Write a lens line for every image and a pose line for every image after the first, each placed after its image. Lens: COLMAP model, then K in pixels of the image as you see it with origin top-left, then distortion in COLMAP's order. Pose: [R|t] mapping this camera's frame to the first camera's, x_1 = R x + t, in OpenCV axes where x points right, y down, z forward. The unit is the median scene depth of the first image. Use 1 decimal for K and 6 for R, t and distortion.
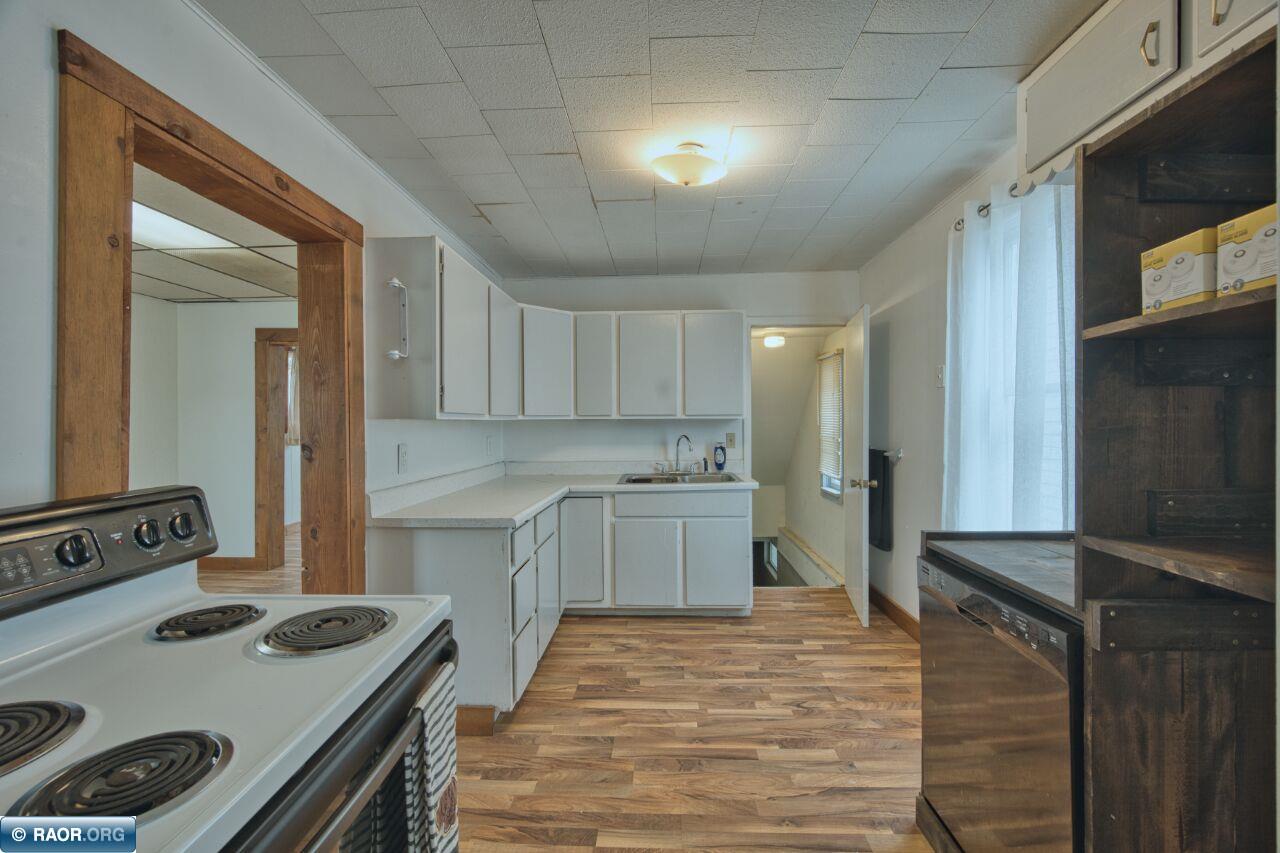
lens RADIAL K [[518.8, 0, 639.5], [0, 518.8, 419.9], [0, 0, 1]] dist [-0.009345, -0.000808]
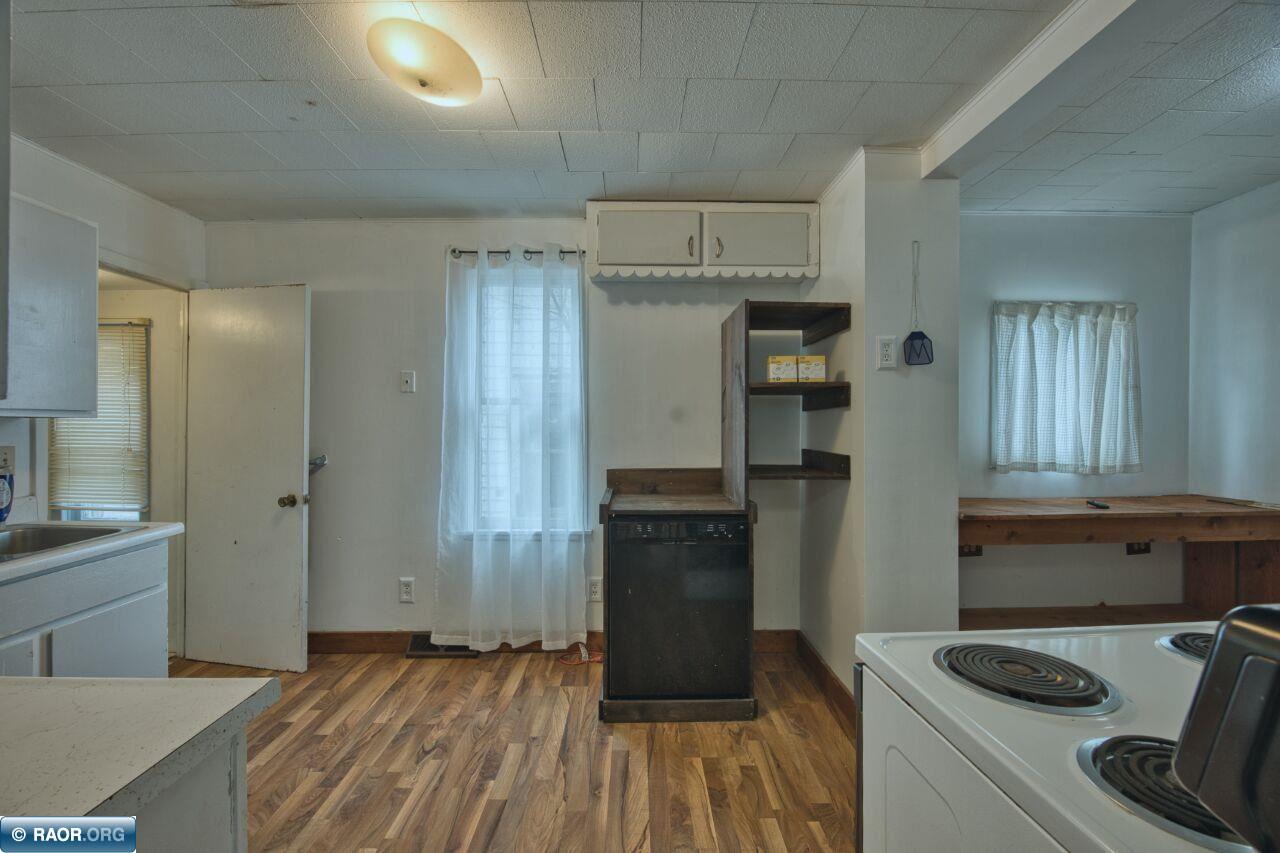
lens RADIAL K [[518.8, 0, 634.3], [0, 518.8, 428.7], [0, 0, 1]] dist [-0.009345, -0.000808]
pose [[-0.055273, -0.000087, 0.998471, -0.552860], [-0.003654, 0.999993, -0.000115, 0.009251], [-0.998465, -0.003655, -0.055273, 0.676137]]
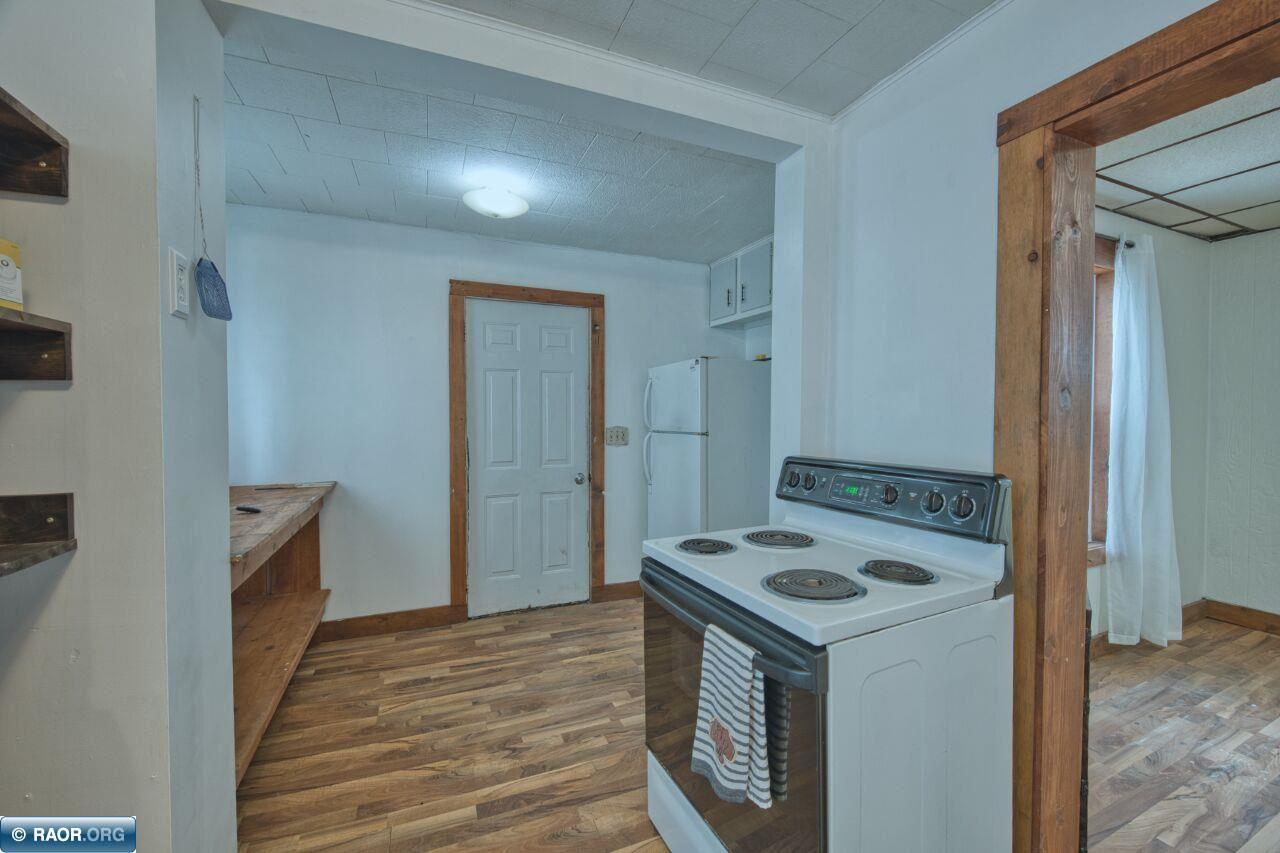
lens RADIAL K [[518.8, 0, 643.9], [0, 518.8, 431.9], [0, 0, 1]] dist [-0.009345, -0.000808]
pose [[-0.895347, 0.014964, -0.445117, 0.301908], [-0.001534, 0.999326, 0.036681, -0.001570], [0.445366, 0.033525, -0.894721, 1.958392]]
